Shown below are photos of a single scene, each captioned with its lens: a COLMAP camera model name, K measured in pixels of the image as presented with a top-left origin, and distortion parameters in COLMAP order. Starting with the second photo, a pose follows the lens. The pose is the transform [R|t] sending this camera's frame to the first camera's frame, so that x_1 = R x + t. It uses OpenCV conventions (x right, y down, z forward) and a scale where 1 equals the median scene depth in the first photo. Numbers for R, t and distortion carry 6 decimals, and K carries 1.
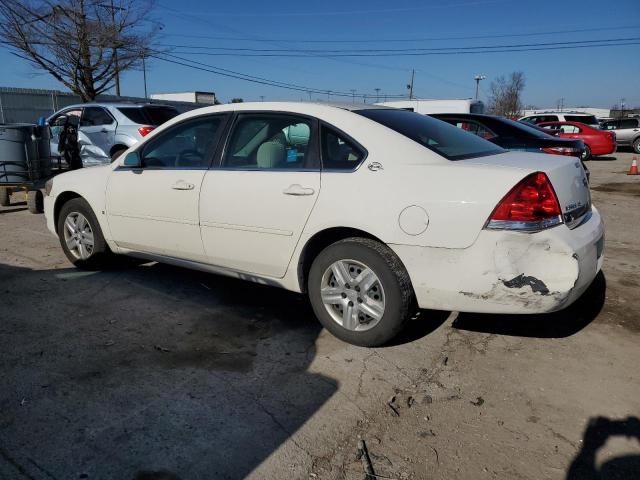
lens RADIAL K [[510.1, 0, 317.0], [0, 510.1, 238.8], [0, 0, 1]] dist [0.022594, 0.008092]
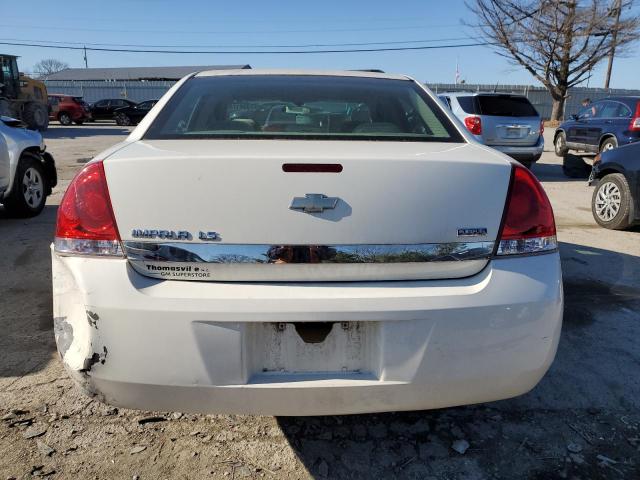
lens RADIAL K [[510.1, 0, 317.0], [0, 510.1, 238.8], [0, 0, 1]] dist [0.022594, 0.008092]
pose [[0.580732, 0.195812, -0.790195, 0.109950], [-0.192065, 0.976197, 0.100750, -0.015296], [0.791114, 0.093260, 0.604518, 0.088285]]
